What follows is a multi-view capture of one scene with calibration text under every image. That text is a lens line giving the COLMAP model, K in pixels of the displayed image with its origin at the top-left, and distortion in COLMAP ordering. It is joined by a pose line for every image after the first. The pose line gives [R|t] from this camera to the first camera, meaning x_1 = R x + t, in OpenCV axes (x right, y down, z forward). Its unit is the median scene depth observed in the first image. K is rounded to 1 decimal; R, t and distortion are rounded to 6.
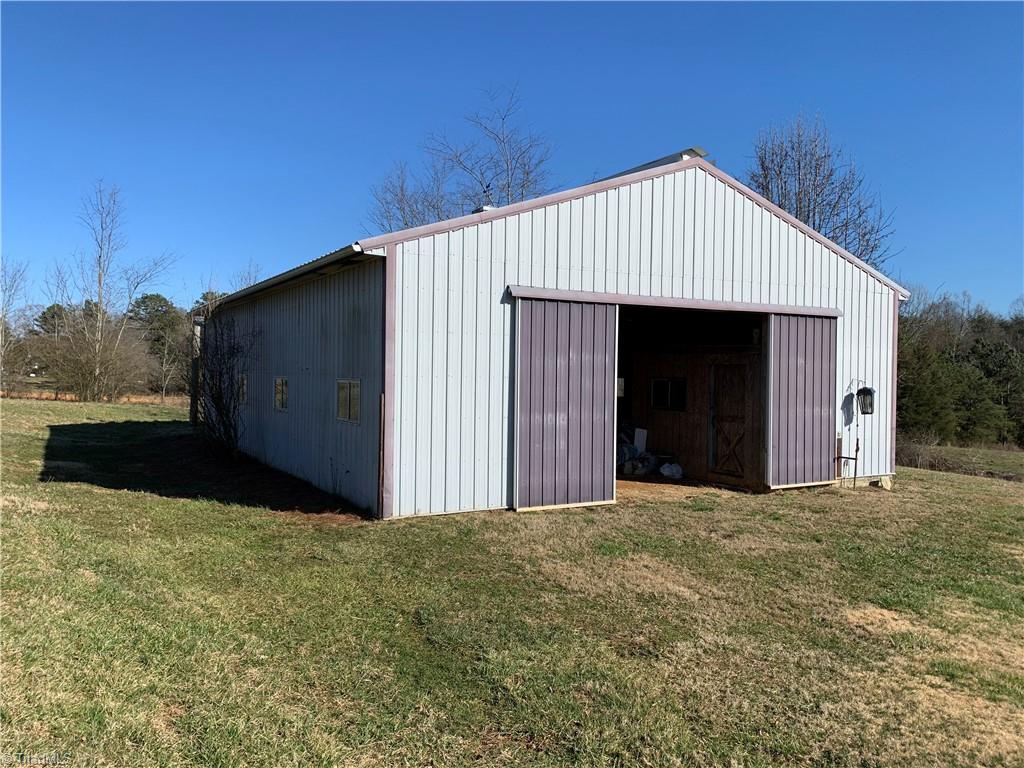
lens RADIAL K [[770.5, 0, 492.0], [0, 770.5, 372.4], [0, 0, 1]] dist [0.018773, -0.011390]
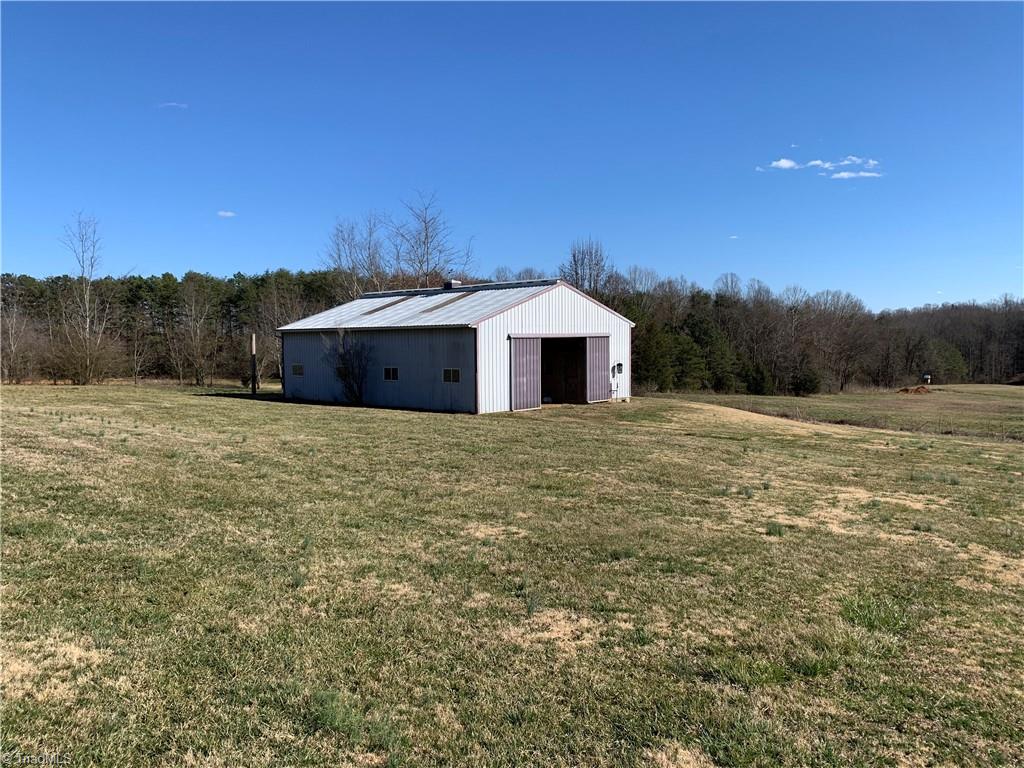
lens RADIAL K [[770.5, 0, 513.6], [0, 770.5, 383.7], [0, 0, 1]] dist [0.018773, -0.011390]
pose [[0.948189, -0.040898, 0.315062, -0.667473], [0.022483, 0.997831, 0.061865, -0.079781], [-0.316909, -0.051576, 0.947052, -1.330246]]
